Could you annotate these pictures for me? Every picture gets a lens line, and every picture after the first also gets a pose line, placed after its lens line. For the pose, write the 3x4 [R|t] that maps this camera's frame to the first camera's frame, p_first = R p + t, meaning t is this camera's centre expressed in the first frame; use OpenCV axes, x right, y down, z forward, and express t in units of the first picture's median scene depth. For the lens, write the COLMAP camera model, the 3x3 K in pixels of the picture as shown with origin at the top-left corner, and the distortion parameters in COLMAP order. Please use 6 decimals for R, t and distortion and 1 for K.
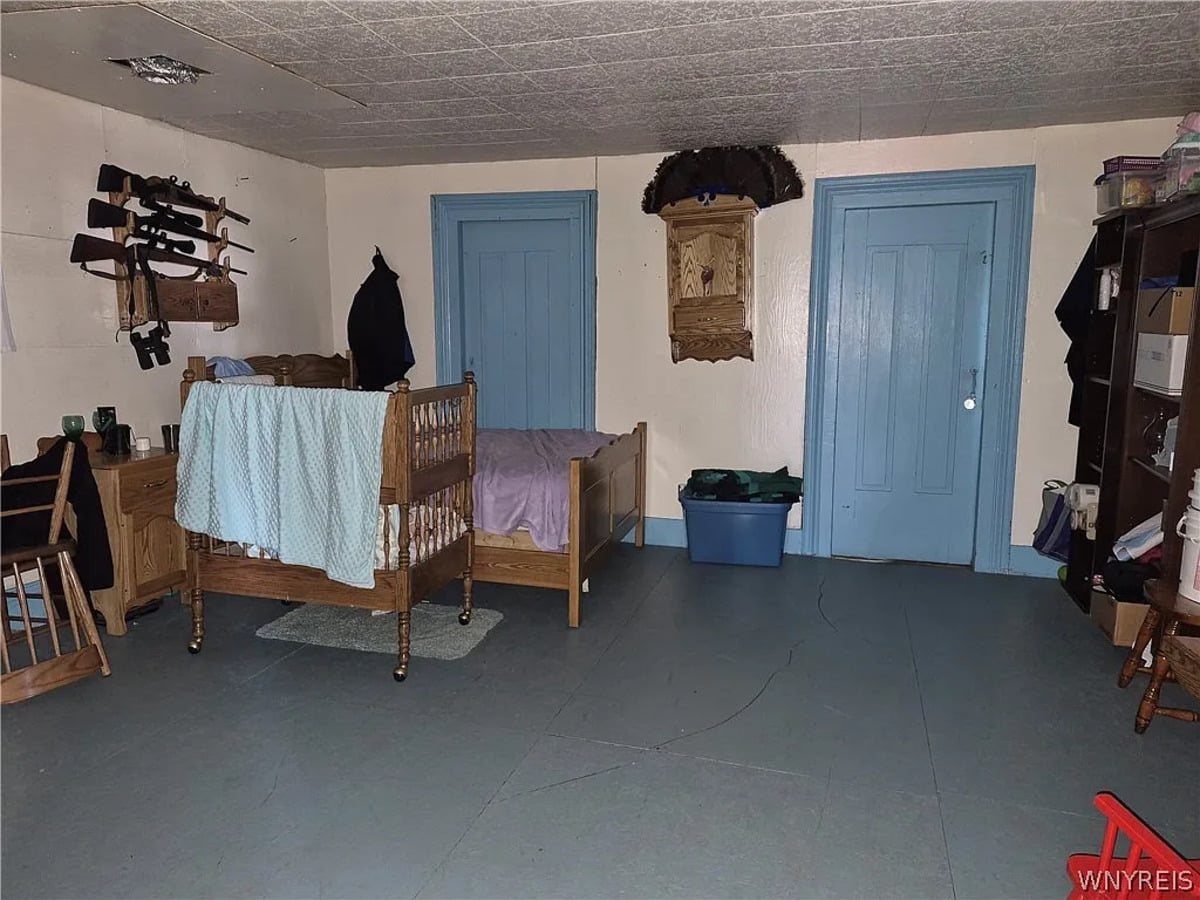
lens RADIAL K [[812.3, 0, 600.7], [0, 812.3, 453.3], [0, 0, 1]] dist [0.039535, -0.009331]
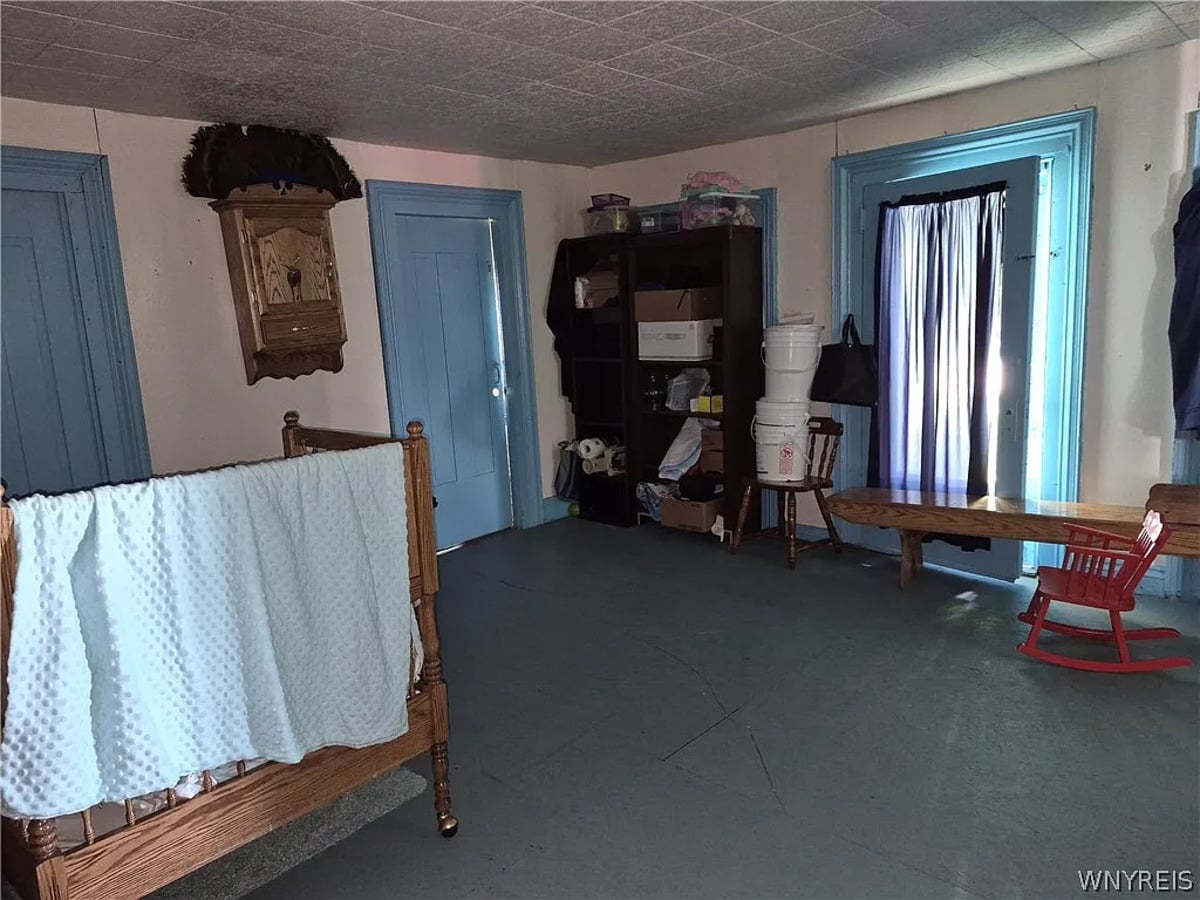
lens RADIAL K [[812.3, 0, 597.4], [0, 812.3, 445.5], [0, 0, 1]] dist [0.039535, -0.009331]
pose [[0.460588, -0.173516, 0.870489, -0.513650], [0.190156, 0.977226, 0.094178, -0.068046], [-0.867006, 0.122151, 0.483094, 0.339841]]
